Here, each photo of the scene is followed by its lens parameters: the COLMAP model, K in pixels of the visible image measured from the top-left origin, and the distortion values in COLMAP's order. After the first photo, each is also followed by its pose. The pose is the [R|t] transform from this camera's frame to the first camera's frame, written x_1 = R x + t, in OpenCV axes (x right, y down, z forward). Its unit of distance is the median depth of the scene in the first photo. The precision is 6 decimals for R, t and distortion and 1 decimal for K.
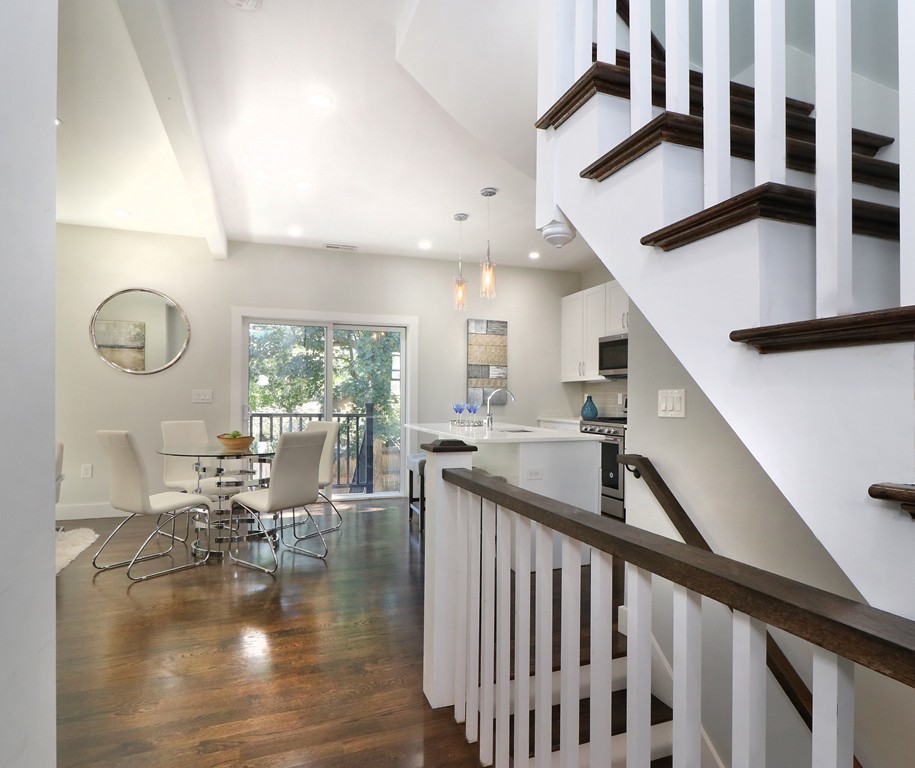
lens RADIAL K [[543.0, 0, 465.0], [0, 543.0, 391.1], [0, 0, 1]] dist [0.005449, 0.000281]
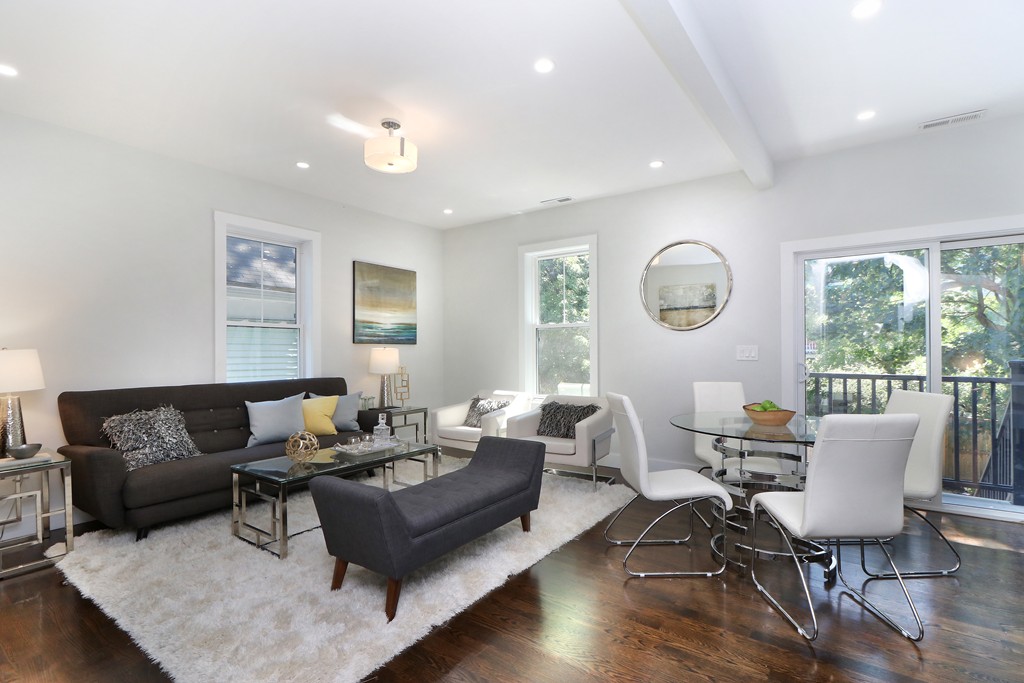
lens RADIAL K [[488.8, 0, 518.6], [0, 488.8, 348.8], [0, 0, 1]] dist [-0.002018, -0.000053]
pose [[0.567188, -0.012651, -0.823491, -0.043715], [0.015438, 0.999870, -0.004727, -0.000195], [0.823444, -0.010032, 0.567309, 0.226269]]
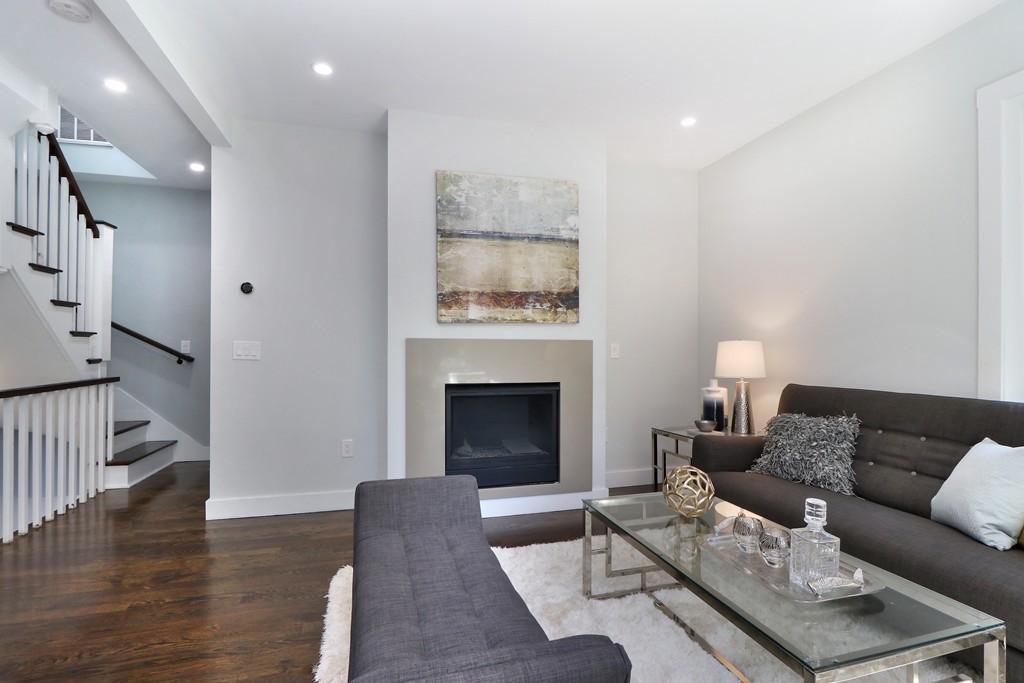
lens RADIAL K [[488.8, 0, 517.4], [0, 488.8, 345.1], [0, 0, 1]] dist [-0.002018, -0.000053]
pose [[-0.997784, -0.007990, 0.066062, -0.476275], [-0.009054, 0.999834, -0.015816, 0.005970], [-0.065925, -0.016379, -0.997690, 0.633922]]
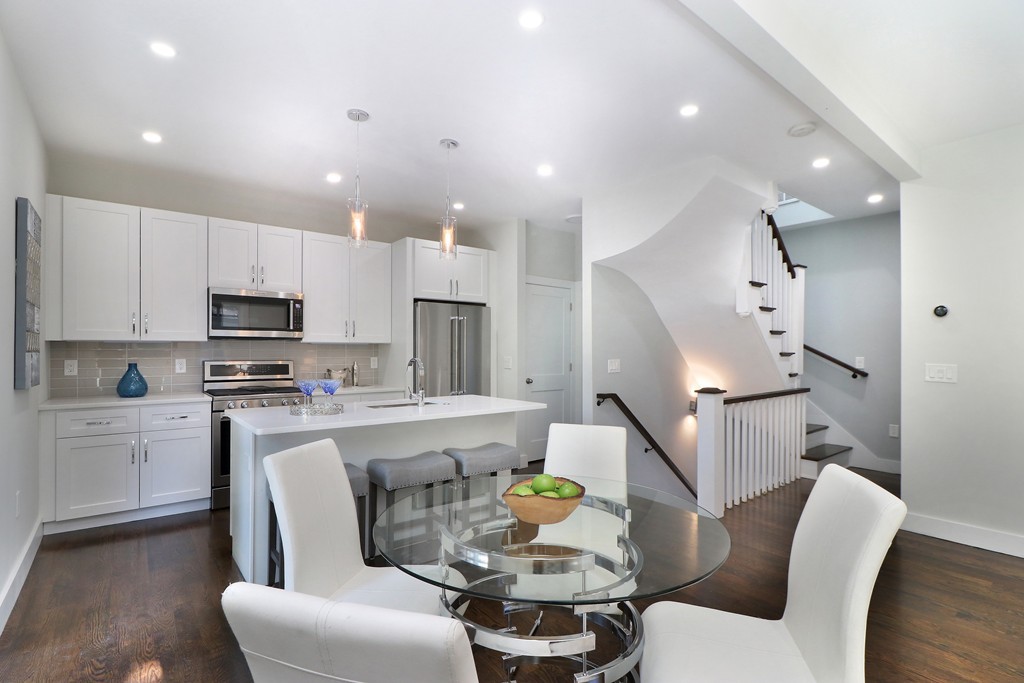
lens RADIAL K [[488.8, 0, 509.4], [0, 488.8, 349.4], [0, 0, 1]] dist [-0.002018, -0.000053]
pose [[-0.328652, -0.002822, 0.944447, -0.498296], [-0.012903, 0.999916, -0.001503, -0.013371], [-0.944363, -0.012680, -0.328660, 0.749813]]
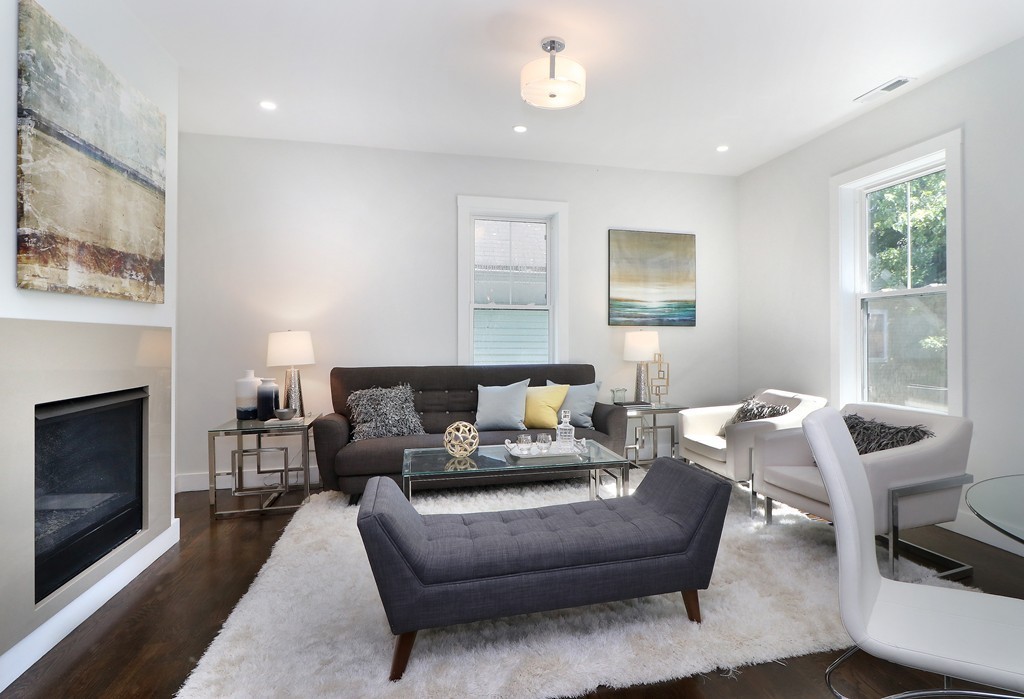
lens RADIAL K [[529.8, 0, 545.1], [0, 529.8, 336.0], [0, 0, 1]] dist [-0.010717, 0.000298]
pose [[-0.094285, -0.013588, -0.995453, -0.104794], [0.008985, 0.999855, -0.014499, 0.007822], [0.995505, -0.010311, -0.094149, 0.440528]]
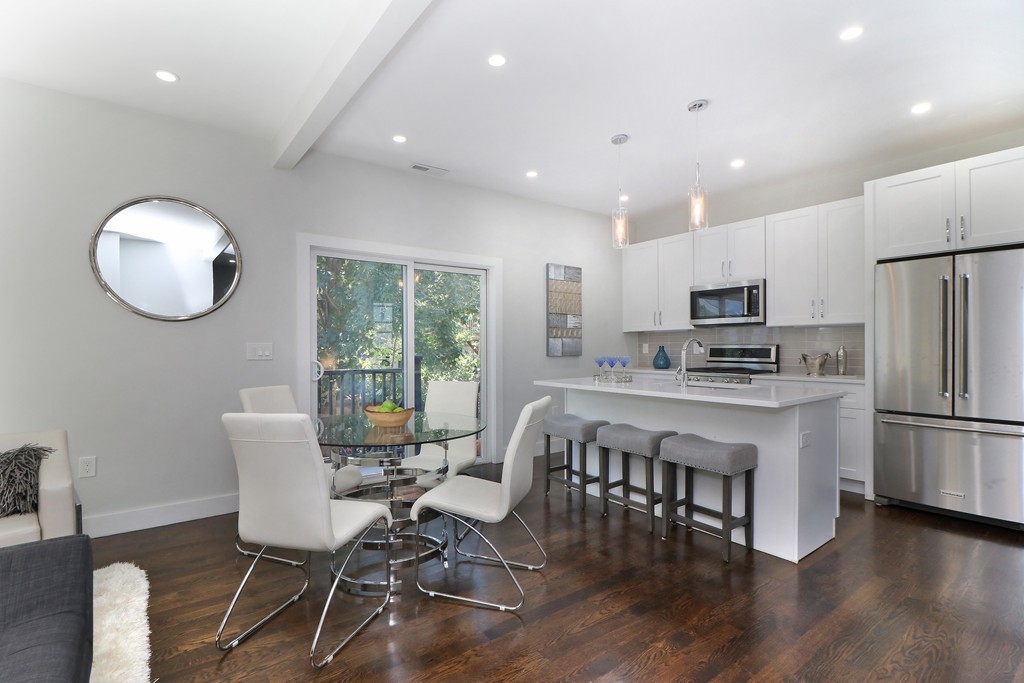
lens RADIAL K [[488.8, 0, 503.5], [0, 488.8, 343.8], [0, 0, 1]] dist [-0.002018, -0.000053]
pose [[0.955852, -0.008801, 0.293716, -0.306906], [0.007305, 0.999954, 0.006190, -0.002625], [-0.293757, -0.003771, 0.955873, 0.229885]]
